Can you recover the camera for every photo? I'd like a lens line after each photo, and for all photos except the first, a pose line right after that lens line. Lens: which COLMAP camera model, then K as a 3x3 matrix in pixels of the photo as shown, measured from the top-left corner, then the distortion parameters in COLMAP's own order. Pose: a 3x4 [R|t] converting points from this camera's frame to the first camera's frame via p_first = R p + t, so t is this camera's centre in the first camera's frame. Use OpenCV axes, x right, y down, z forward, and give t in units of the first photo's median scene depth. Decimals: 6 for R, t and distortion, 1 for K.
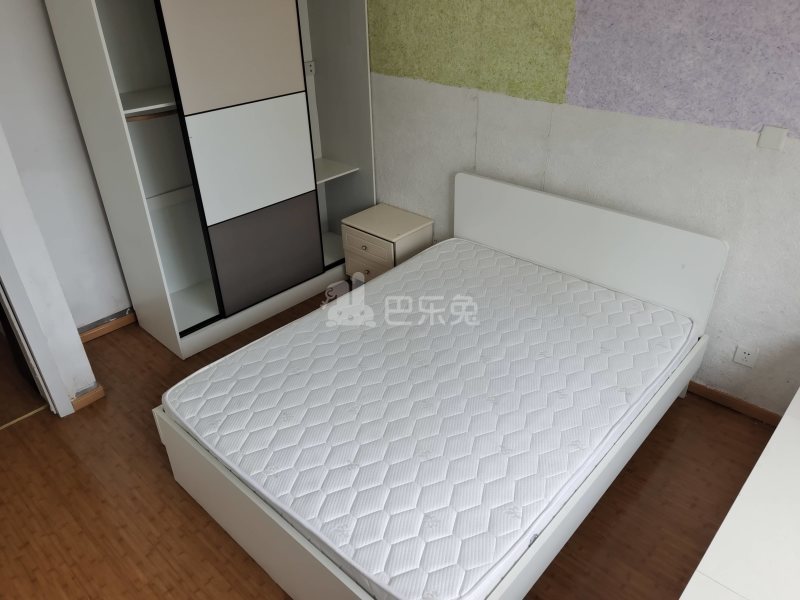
lens RADIAL K [[583.0, 0, 400.0], [0, 583.0, 300.0], [0, 0, 1]] dist [0.029702, 0.000969]
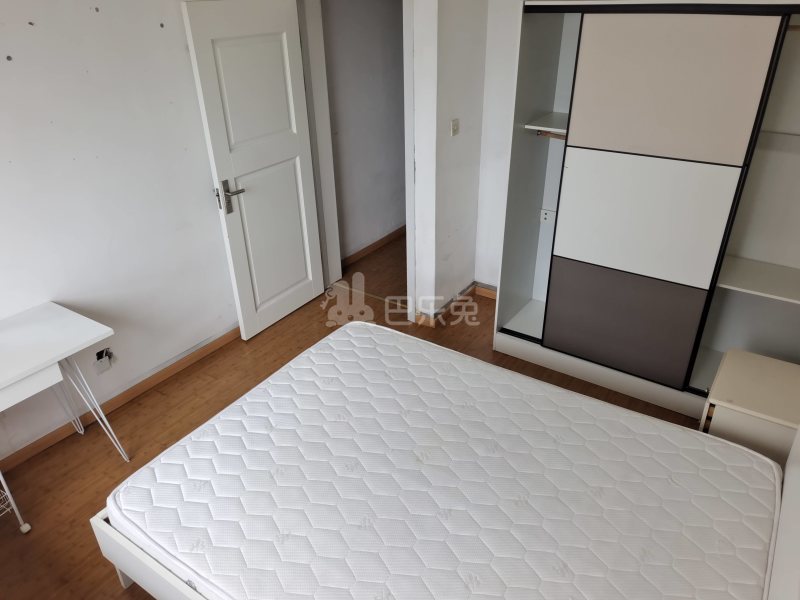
lens RADIAL K [[583.0, 0, 400.0], [0, 583.0, 300.0], [0, 0, 1]] dist [0.029702, 0.000969]
pose [[0.152720, 0.486887, -0.860010, 0.635600], [-0.500543, 0.788453, 0.357490, -0.351118], [0.852135, 0.375876, 0.364120, 0.539579]]
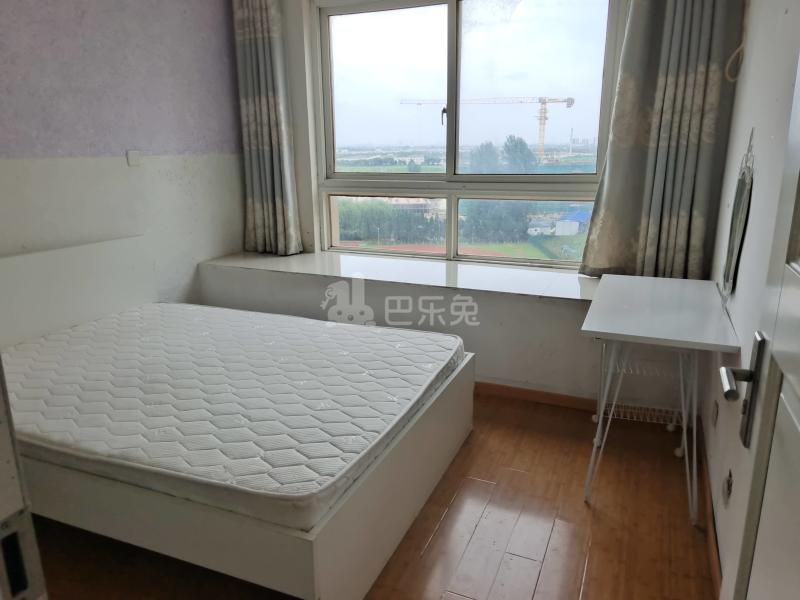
lens RADIAL K [[583.0, 0, 400.0], [0, 583.0, 300.0], [0, 0, 1]] dist [0.029702, 0.000969]
pose [[-0.330358, -0.220266, 0.917794, -0.895524], [0.504769, 0.780421, 0.368987, -0.181959], [-0.797541, 0.585172, -0.146634, 0.799451]]
